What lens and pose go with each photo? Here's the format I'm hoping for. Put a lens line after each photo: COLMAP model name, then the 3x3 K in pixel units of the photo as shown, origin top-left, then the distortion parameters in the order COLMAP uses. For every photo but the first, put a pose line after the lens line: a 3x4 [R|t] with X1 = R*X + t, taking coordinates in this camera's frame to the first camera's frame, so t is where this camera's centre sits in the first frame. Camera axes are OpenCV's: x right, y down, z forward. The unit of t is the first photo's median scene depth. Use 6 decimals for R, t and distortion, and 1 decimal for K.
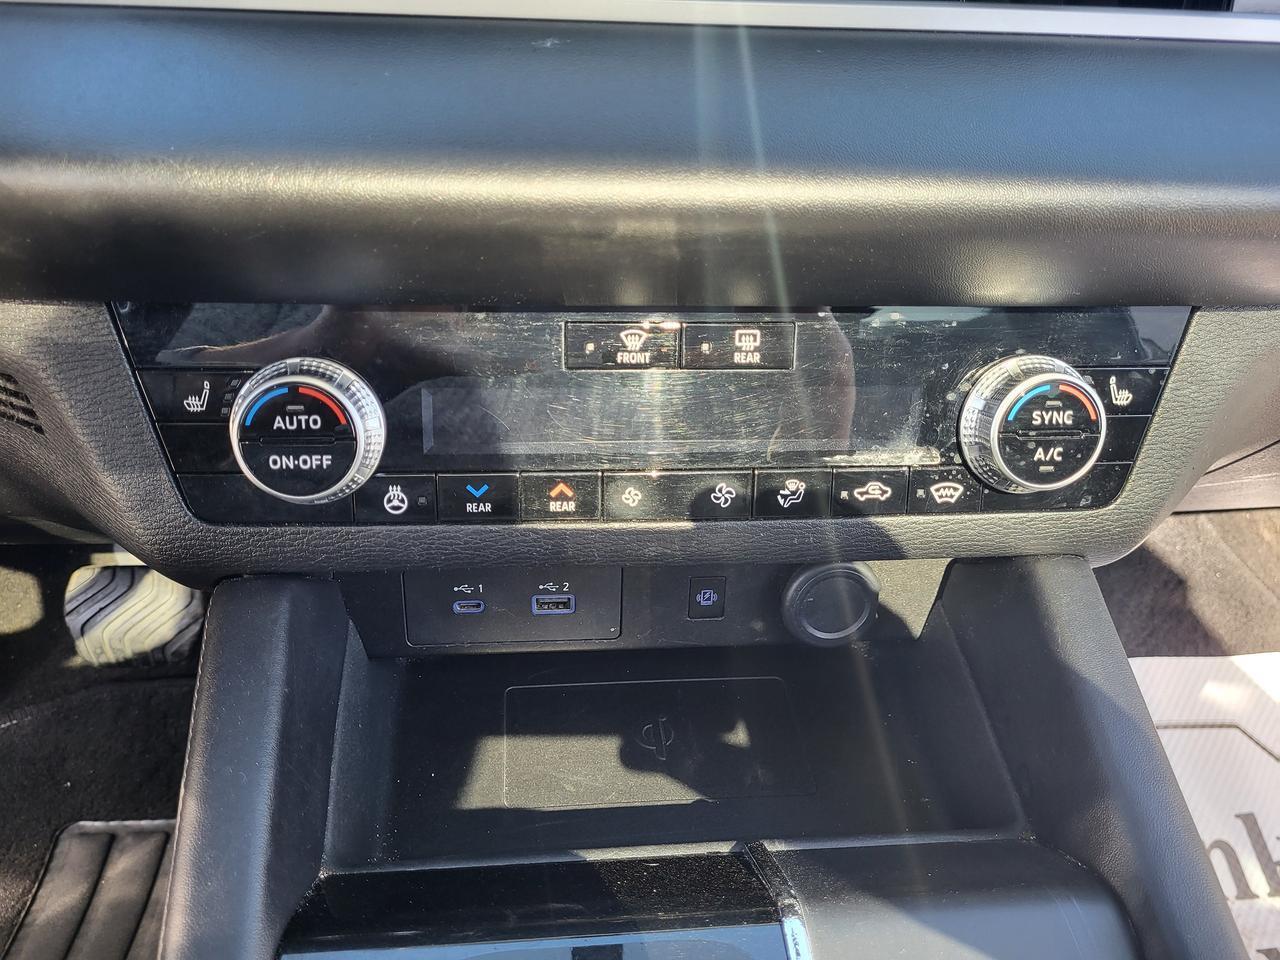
lens RADIAL K [[1117.4, 0, 640.0], [0, 1117.4, 480.0], [0, 0, 1]] dist [0.010970, -0.060866]
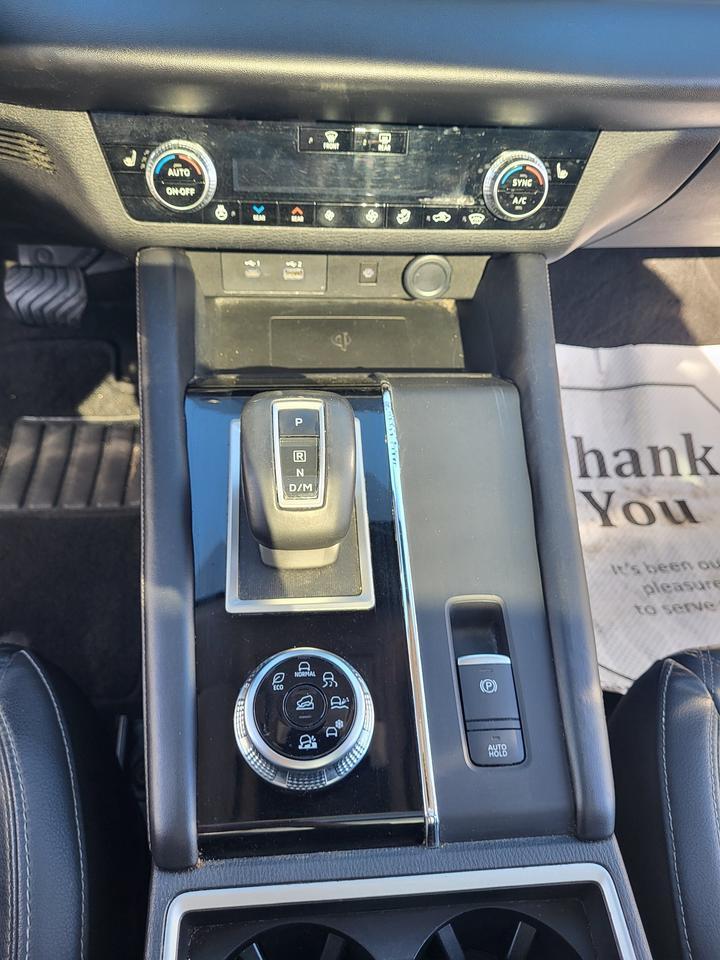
lens RADIAL K [[773.8, 0, 360.0], [0, 773.8, 480.0], [0, 0, 1]] dist [0.006709, -0.002909]
pose [[0.999449, 0.031831, 0.009388, 0.054101], [-0.033179, 0.952452, 0.302876, 0.047223], [0.000699, -0.303021, 0.952984, -0.590731]]
